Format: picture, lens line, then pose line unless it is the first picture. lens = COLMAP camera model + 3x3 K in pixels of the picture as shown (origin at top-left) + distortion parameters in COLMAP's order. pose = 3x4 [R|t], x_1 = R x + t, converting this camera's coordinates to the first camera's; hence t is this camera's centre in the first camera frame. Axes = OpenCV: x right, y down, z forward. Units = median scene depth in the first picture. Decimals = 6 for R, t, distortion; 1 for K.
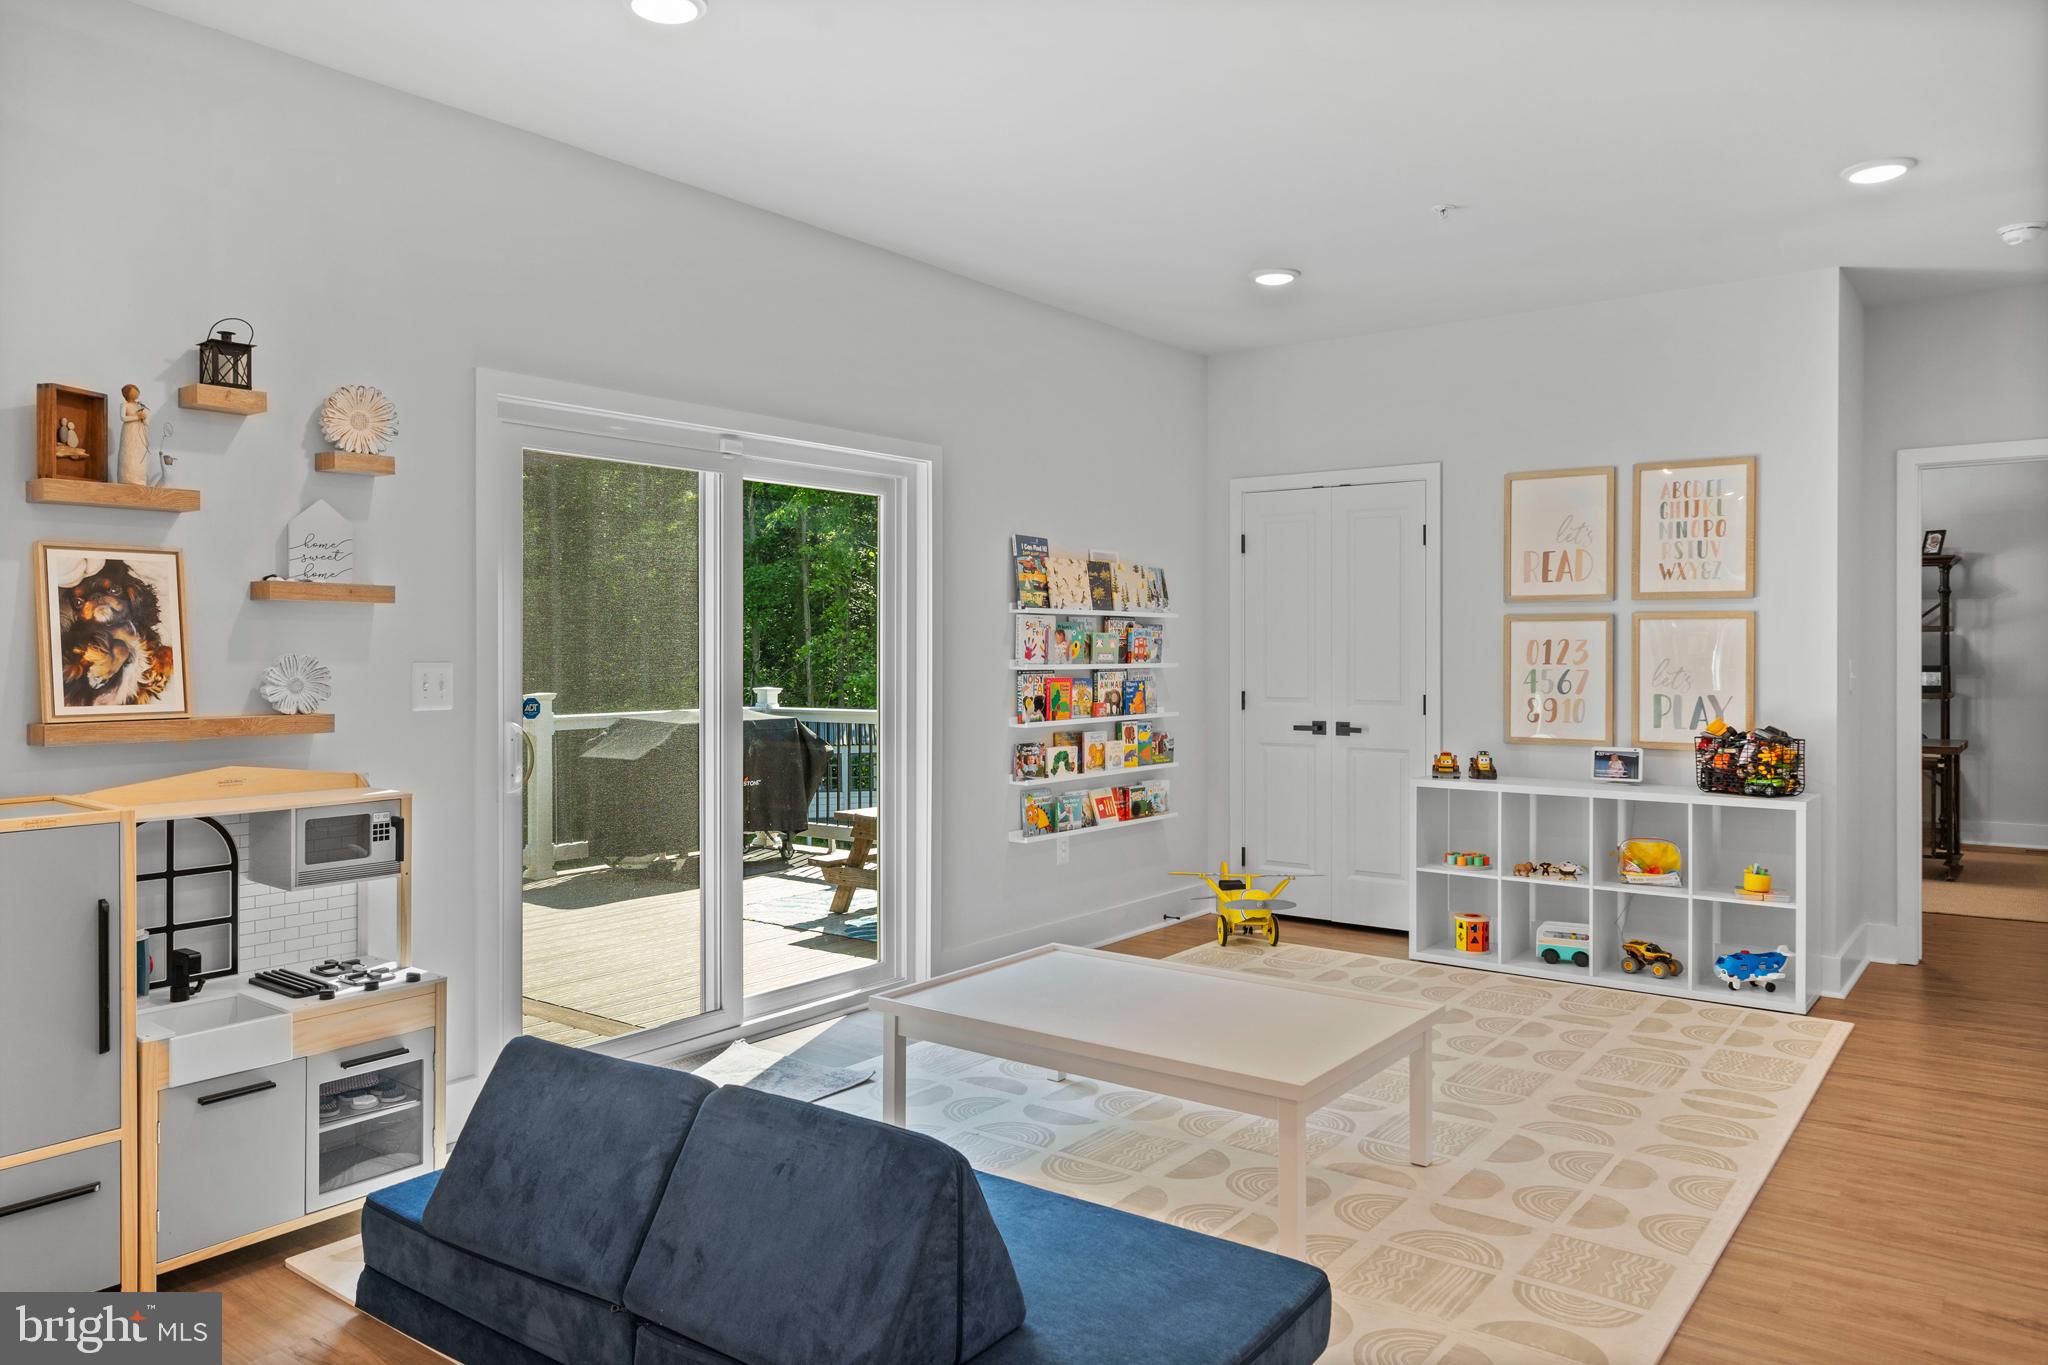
lens RADIAL K [[1399.4, 0, 1038.0], [0, 1399.4, 656.2], [0, 0, 1]] dist [-0.001734, 0.007779]
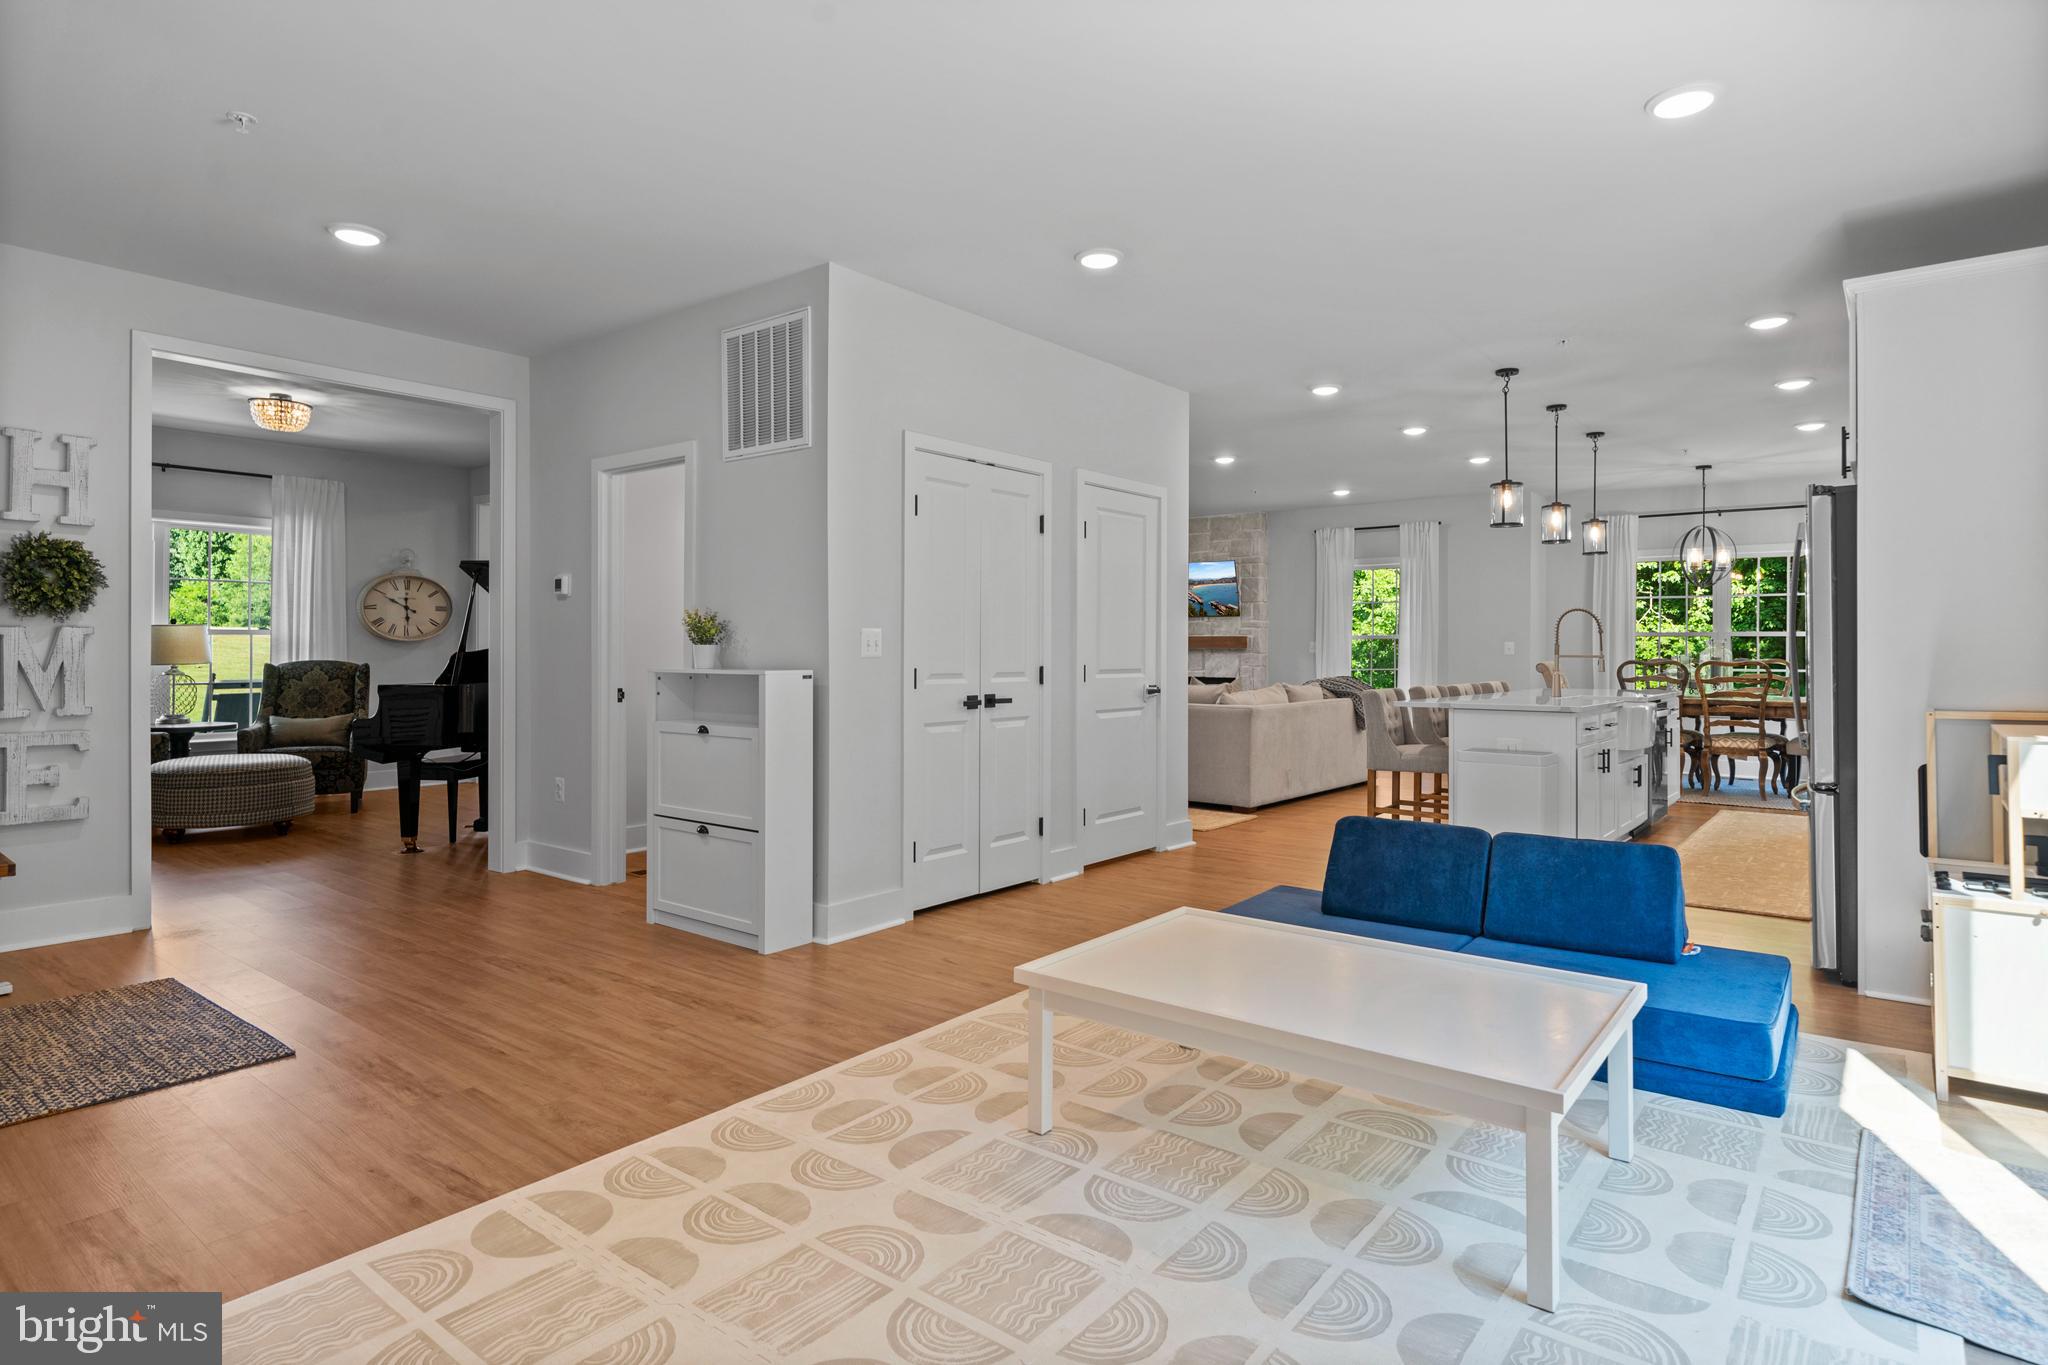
lens RADIAL K [[1103.5, 0, 1040.1], [0, 1103.5, 647.5], [0, 0, 1]] dist [0.020631, 0.000767]
pose [[-0.999840, -0.001430, 0.017806, 0.167700], [-0.001345, 0.999988, 0.004793, 0.017106], [-0.017813, 0.004768, -0.999830, 1.132647]]
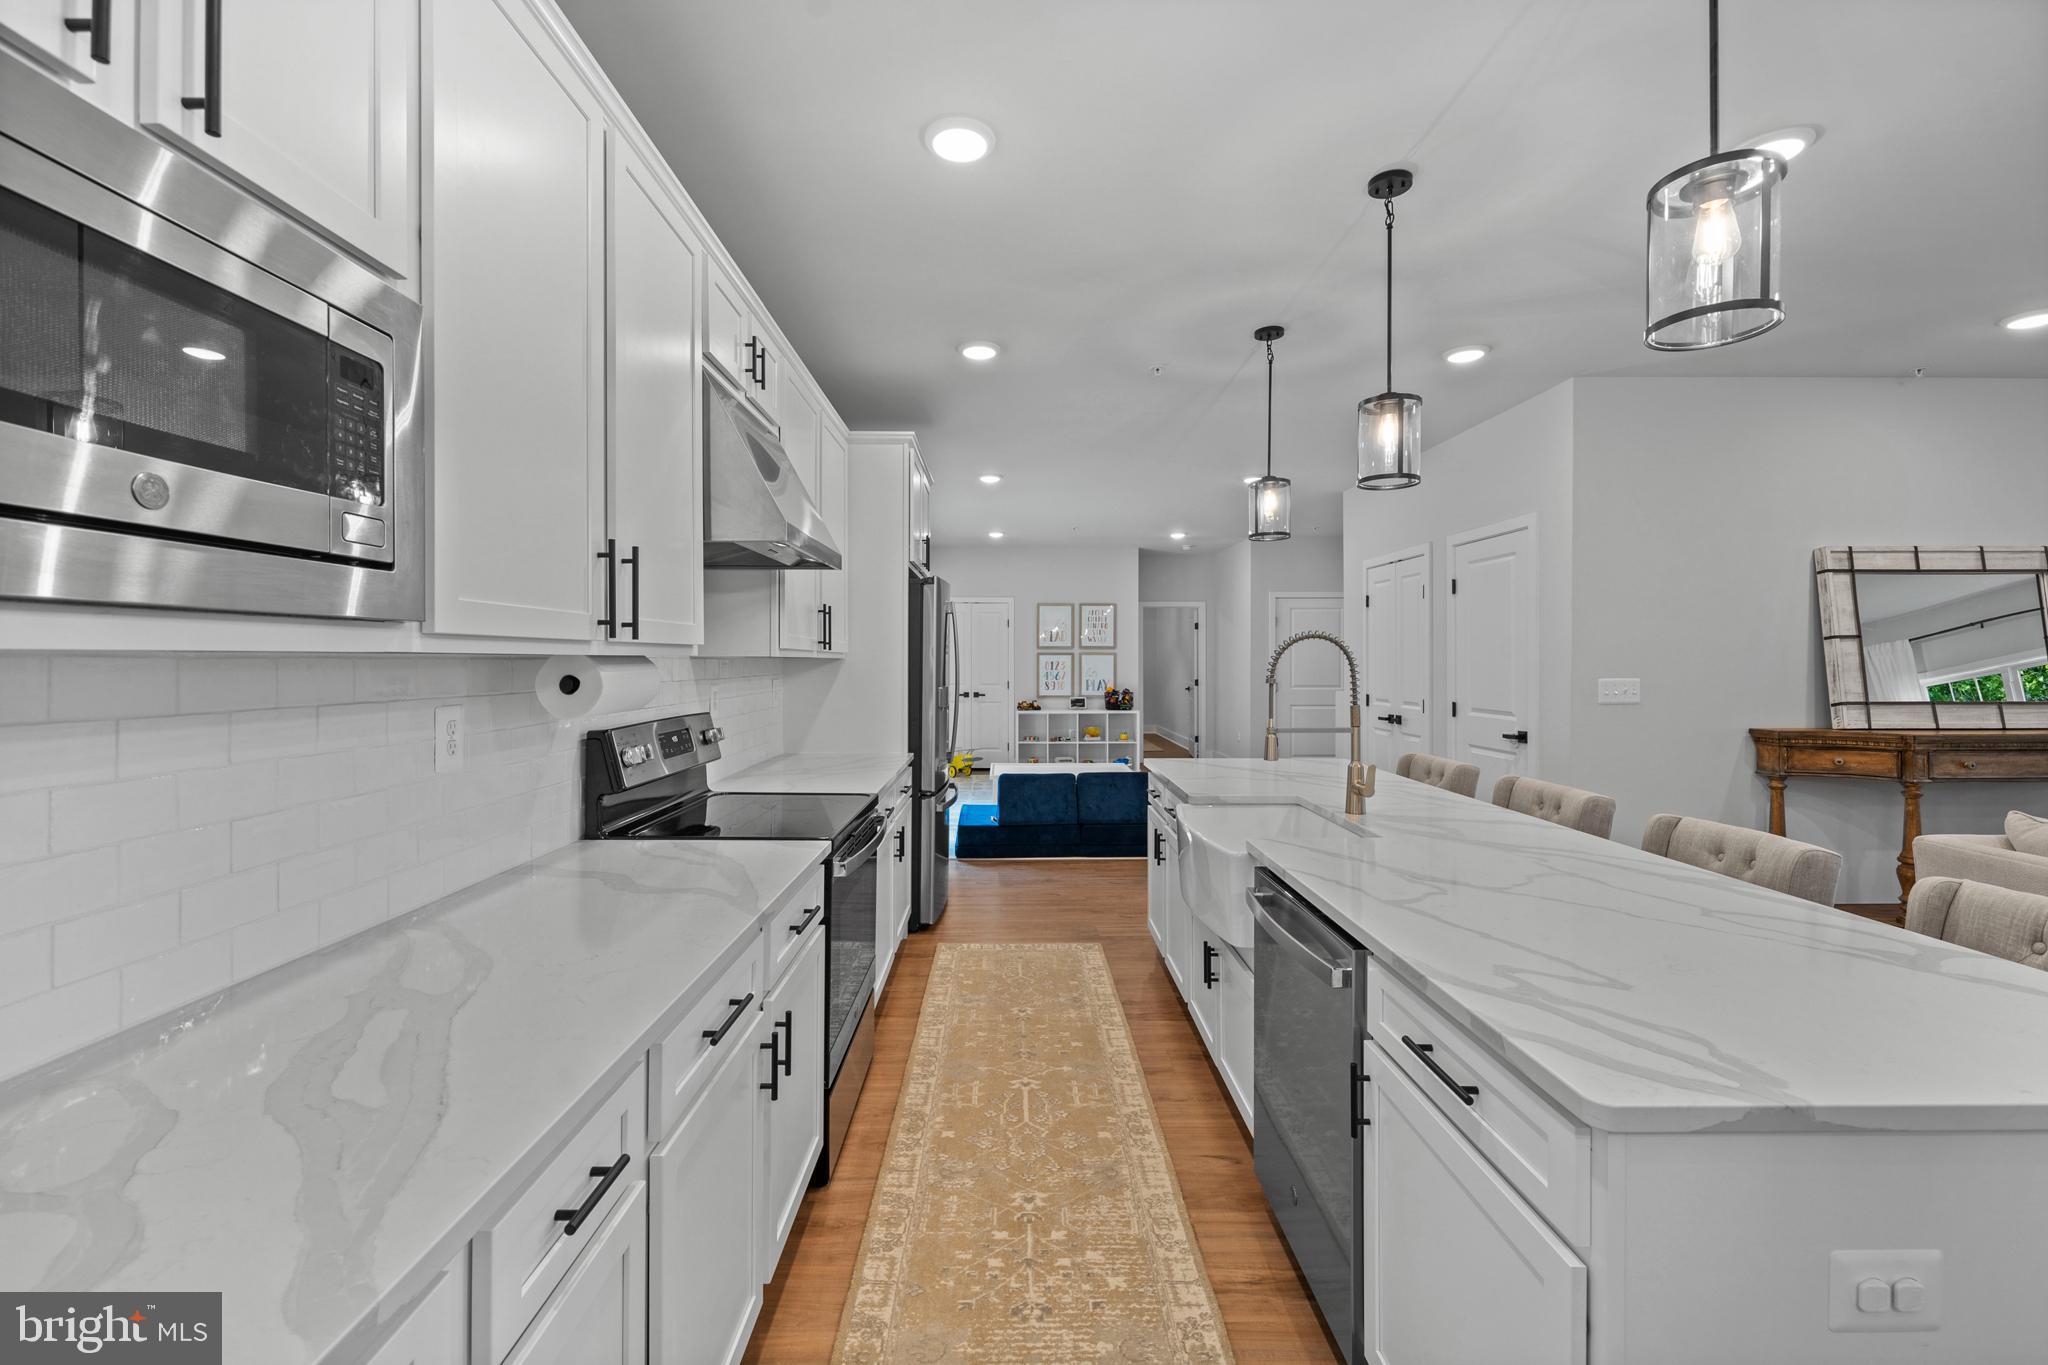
lens RADIAL K [[849.3, 0, 1022.2], [0, 849.3, 662.1], [0, 0, 1]] dist [0.005724, -0.002250]
pose [[0.789271, -0.001498, 0.614043, -0.821779], [0.004732, 0.999982, -0.003643, -0.004667], [-0.614027, 0.005781, 0.789264, -0.380629]]
